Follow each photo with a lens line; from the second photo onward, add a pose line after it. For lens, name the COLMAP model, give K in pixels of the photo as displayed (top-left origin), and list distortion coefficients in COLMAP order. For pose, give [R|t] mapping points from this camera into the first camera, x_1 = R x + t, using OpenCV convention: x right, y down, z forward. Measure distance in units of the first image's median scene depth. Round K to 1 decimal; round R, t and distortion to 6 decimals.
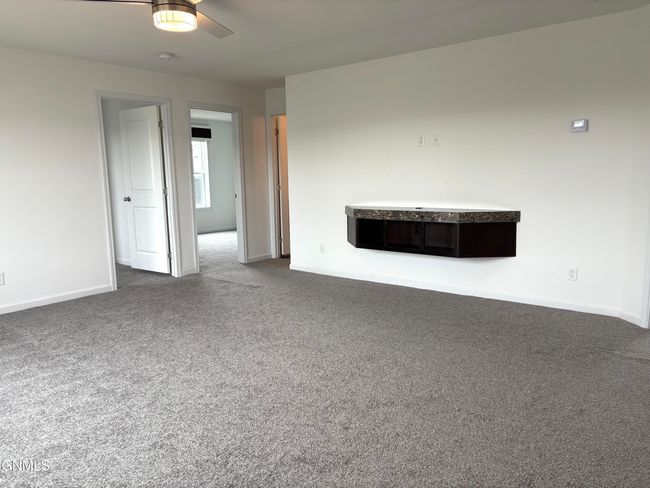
lens RADIAL K [[495.1, 0, 325.0], [0, 495.1, 244.0], [0, 0, 1]] dist [0.042004, -0.056825]
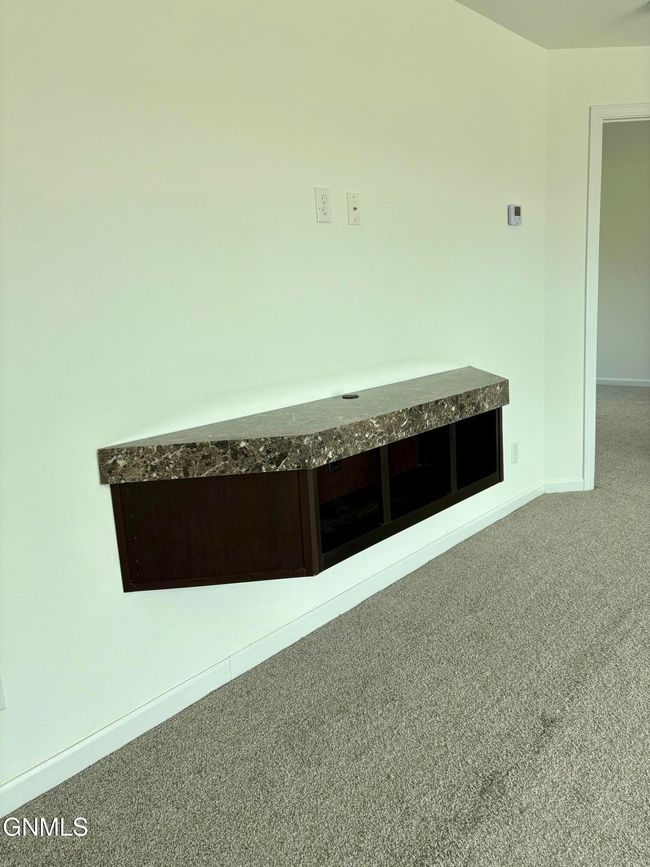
lens RADIAL K [[660.4, 0, 322.6], [0, 660.4, 430.6], [0, 0, 1]] dist [0.042004, -0.056825]
pose [[0.079759, -0.182425, 0.979979, -0.310923], [0.200121, 0.966026, 0.163540, -0.139290], [-0.976519, 0.183071, 0.113557, 1.020675]]
